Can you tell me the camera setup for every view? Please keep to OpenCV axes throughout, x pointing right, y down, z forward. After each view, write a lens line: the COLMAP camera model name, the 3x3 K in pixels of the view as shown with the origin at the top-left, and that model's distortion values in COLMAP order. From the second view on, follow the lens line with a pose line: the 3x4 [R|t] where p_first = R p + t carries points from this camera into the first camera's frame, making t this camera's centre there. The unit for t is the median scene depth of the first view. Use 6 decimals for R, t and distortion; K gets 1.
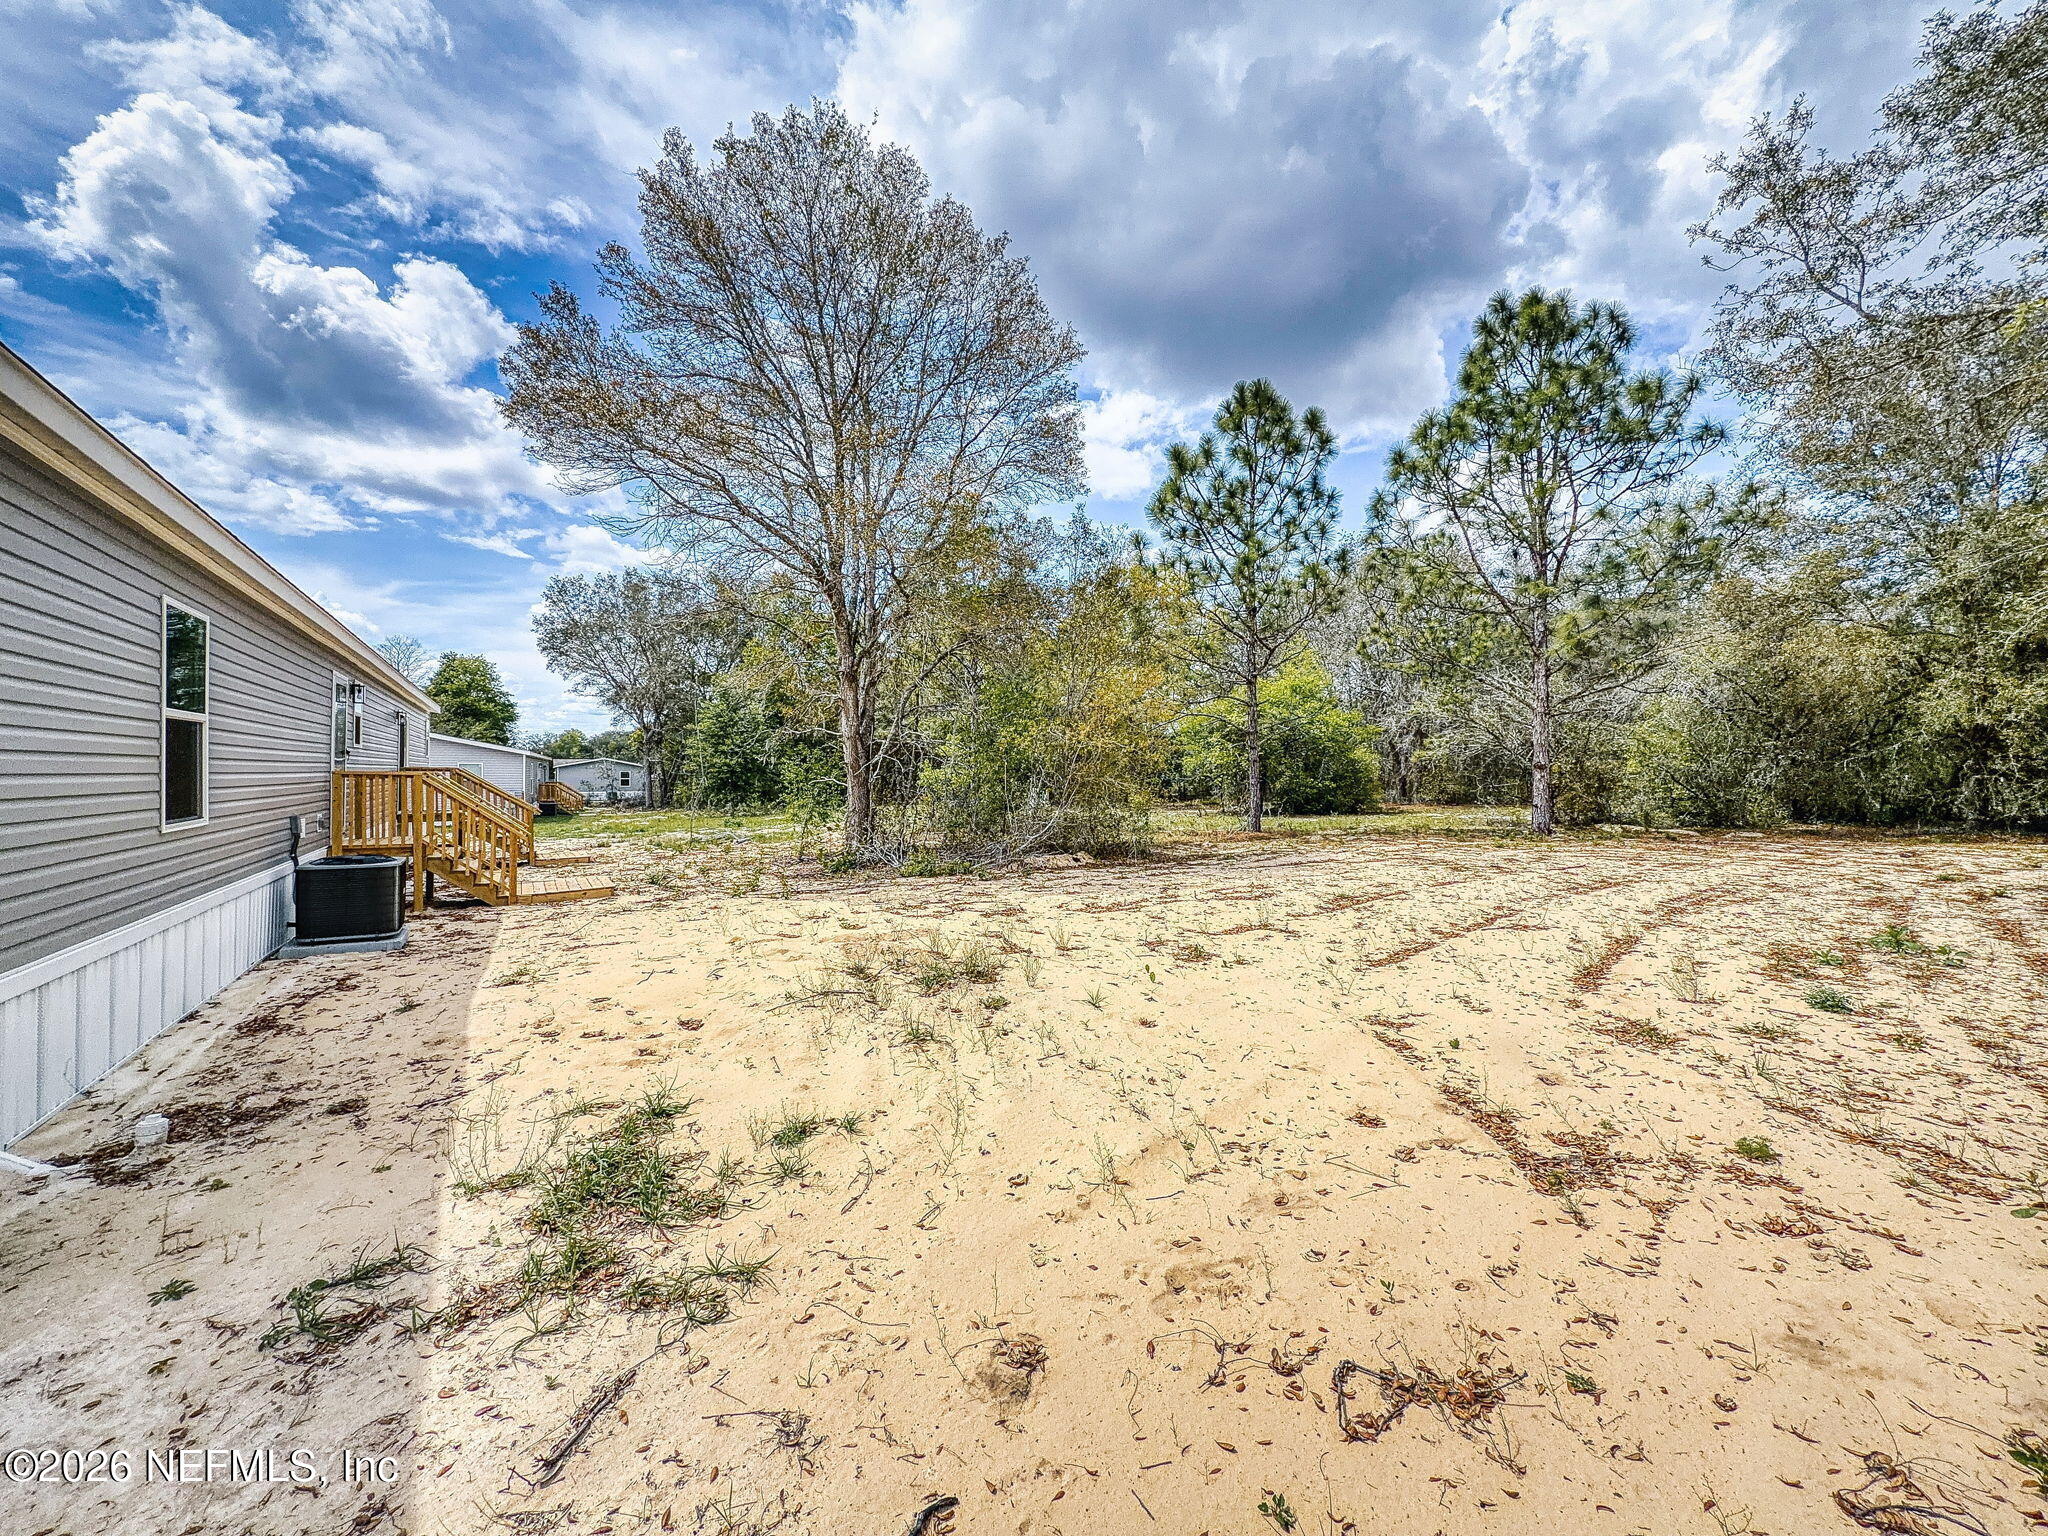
lens RADIAL K [[859.0, 0, 1028.7], [0, 859.0, 775.1], [0, 0, 1]] dist [-0.002377, 0.000044]
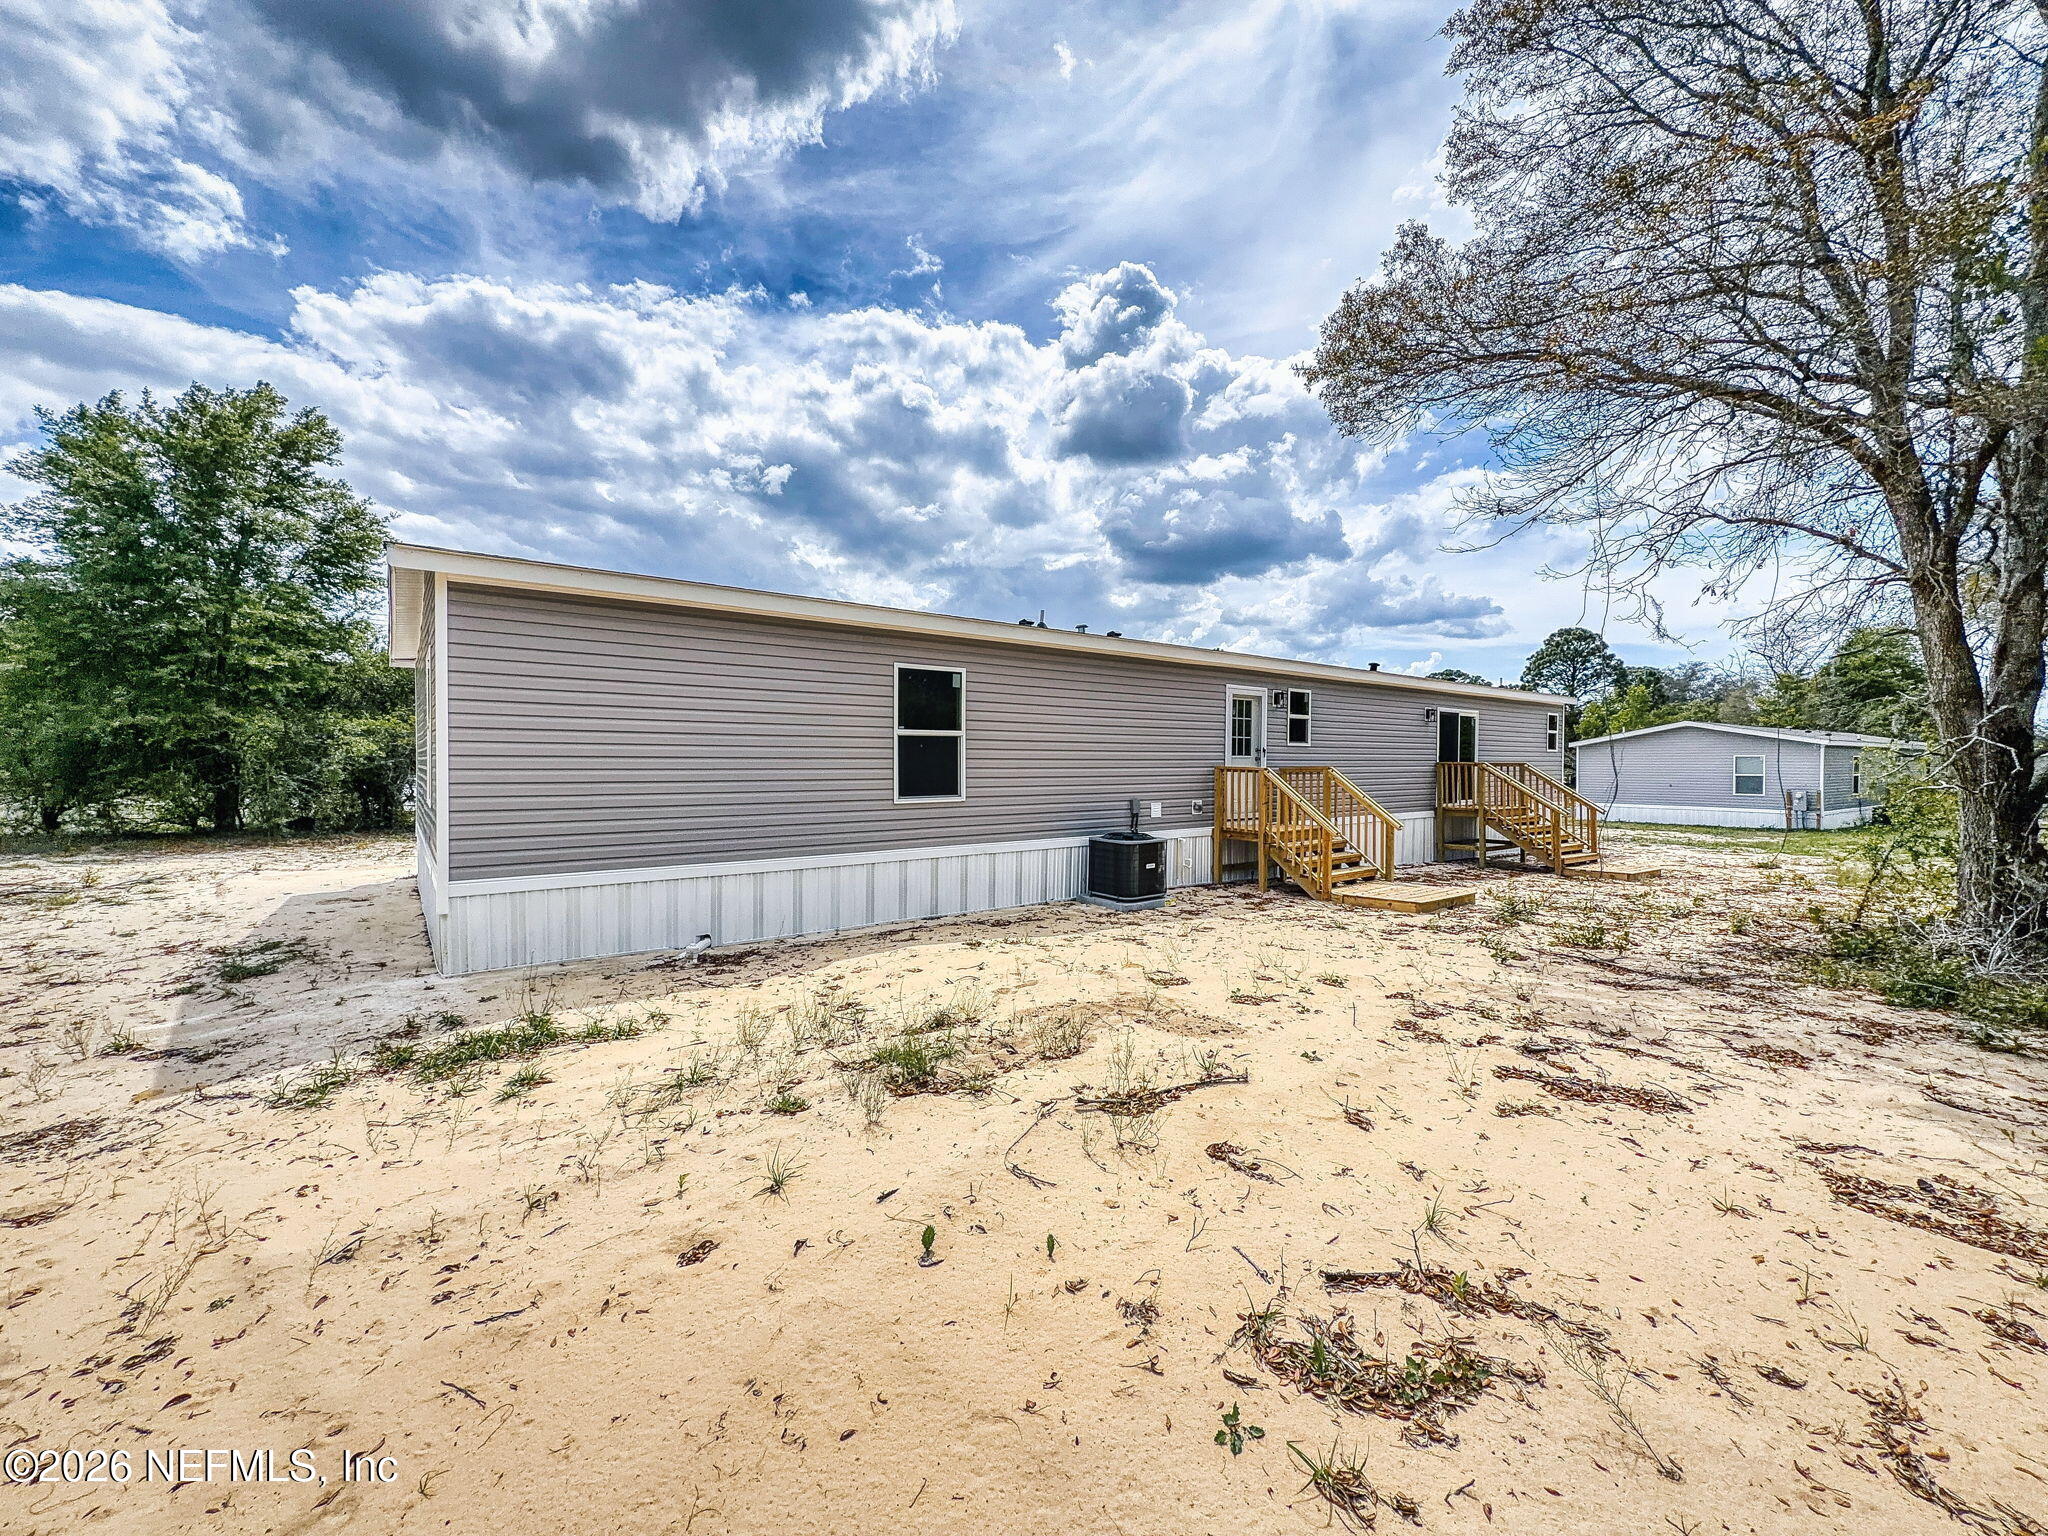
lens RADIAL K [[859.0, 0, 1028.7], [0, 859.0, 775.1], [0, 0, 1]] dist [-0.002377, 0.000044]
pose [[0.030005, -0.000116, -0.999550, 0.709743], [0.009361, 0.999956, 0.000165, 0.014887], [0.999506, -0.009362, 0.030005, 1.303165]]
